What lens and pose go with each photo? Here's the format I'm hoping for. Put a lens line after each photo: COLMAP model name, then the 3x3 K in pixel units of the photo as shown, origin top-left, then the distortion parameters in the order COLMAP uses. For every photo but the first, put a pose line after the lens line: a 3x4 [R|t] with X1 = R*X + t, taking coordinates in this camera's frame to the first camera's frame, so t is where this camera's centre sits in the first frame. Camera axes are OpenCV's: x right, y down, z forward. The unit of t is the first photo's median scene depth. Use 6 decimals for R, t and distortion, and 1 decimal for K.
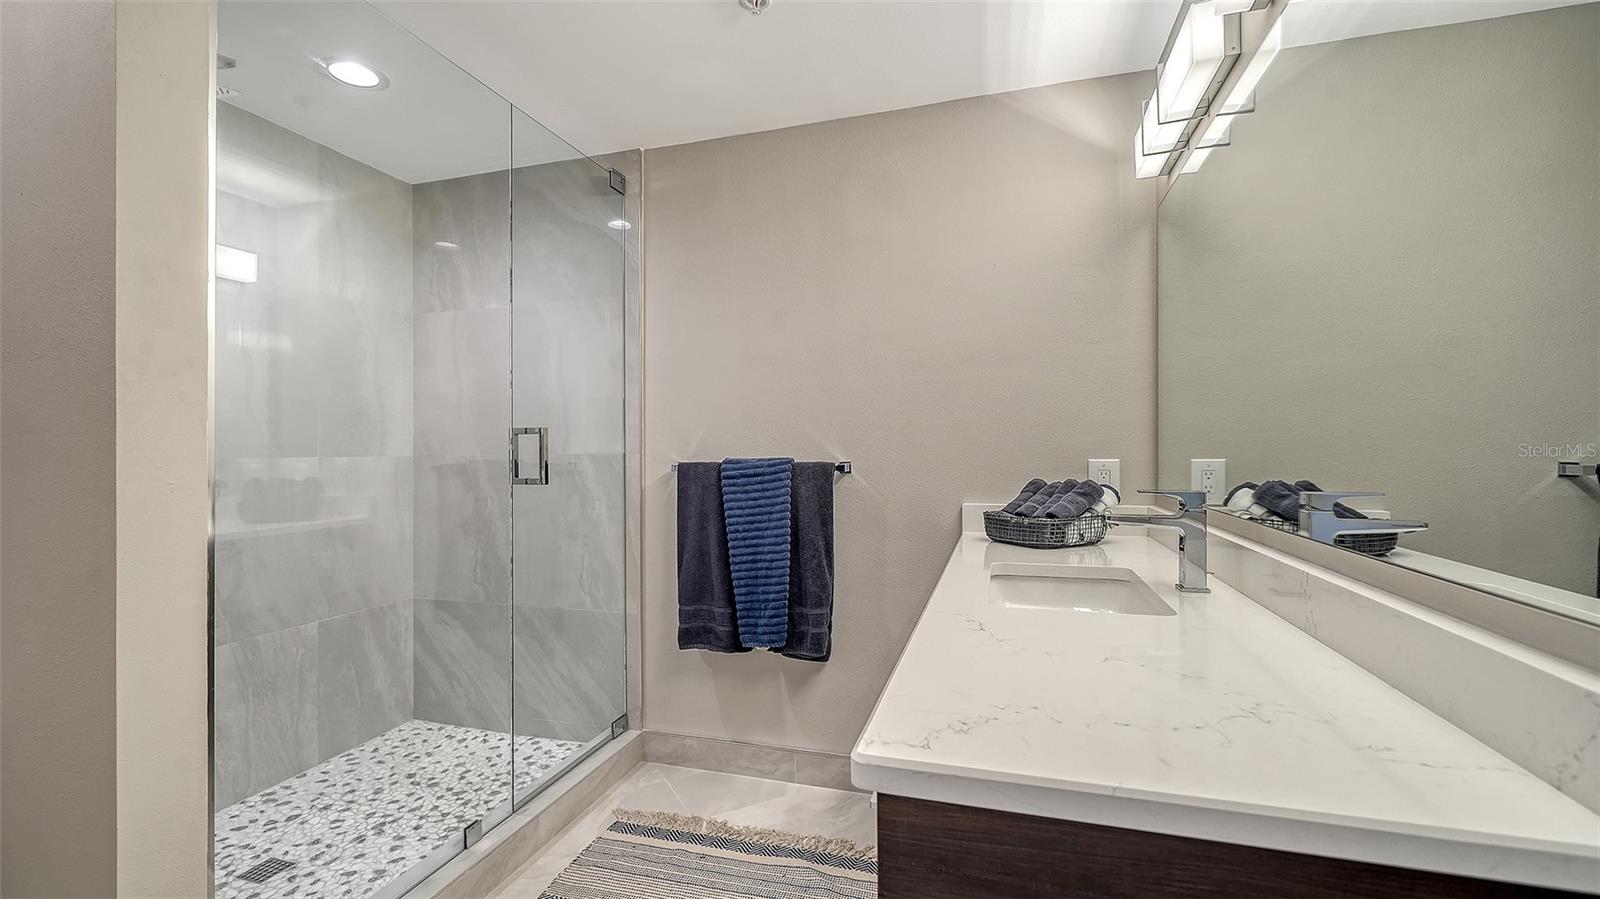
lens RADIAL K [[681.7, 0, 800.0], [0, 681.7, 449.5], [0, 0, 1]] dist [-0.001019, -0.000014]
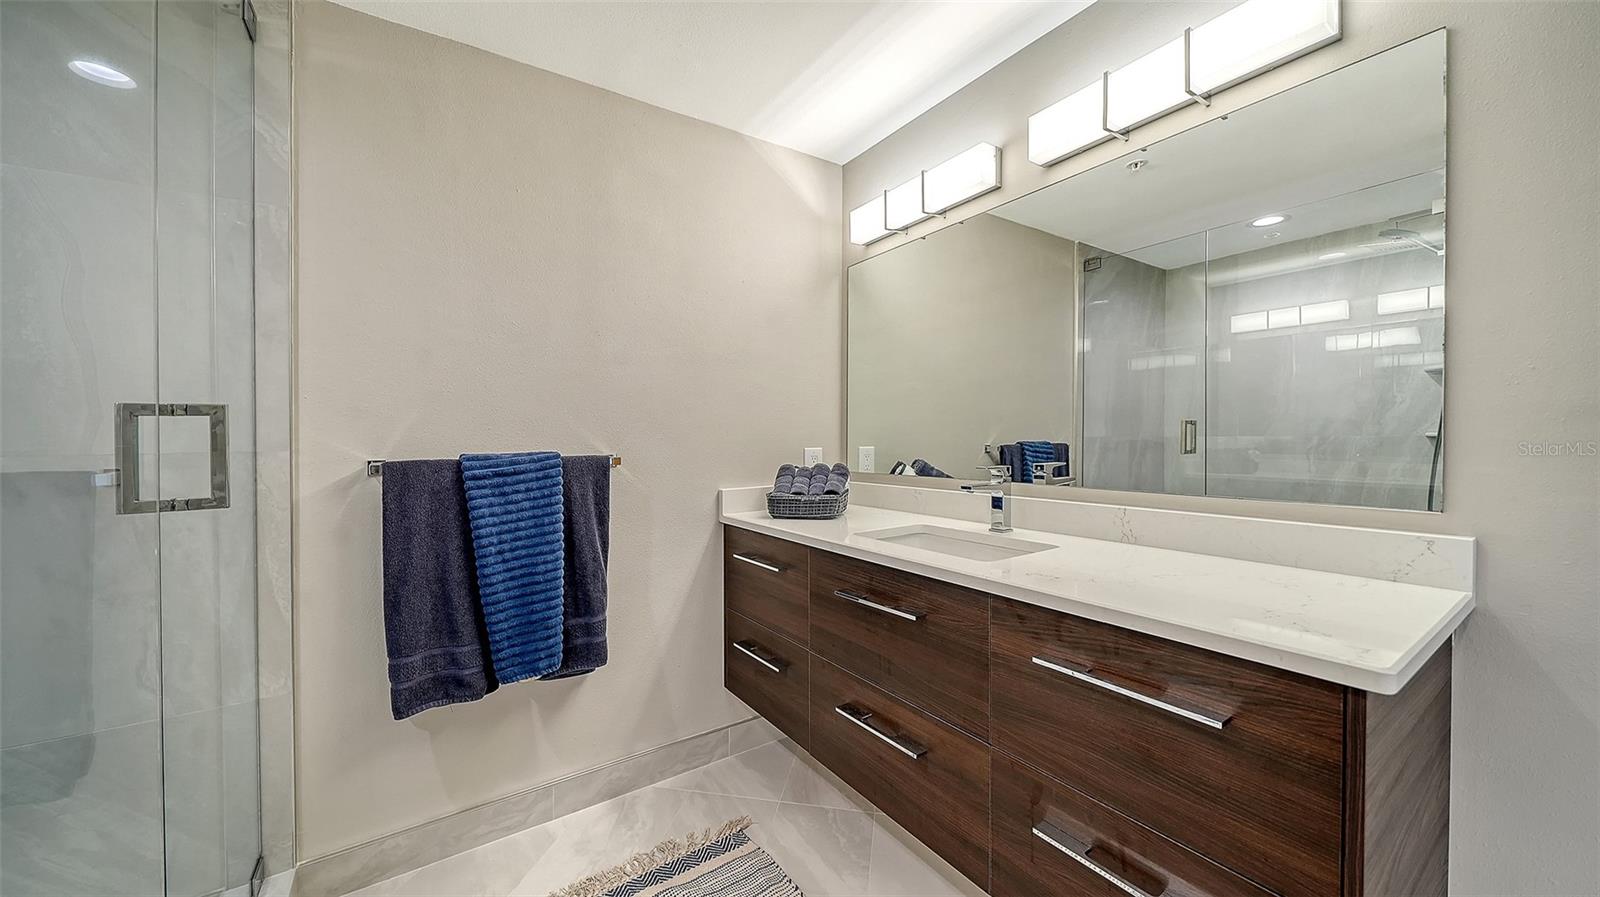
lens RADIAL K [[552.7, 0, 799.3], [0, 552.7, 444.0], [0, 0, 1]] dist [-0.003957, -0.000145]
pose [[0.636617, -0.010497, 0.771109, -0.358950], [0.008287, 0.999943, 0.006770, 0.000554], [-0.771136, 0.002081, 0.636667, 0.305361]]
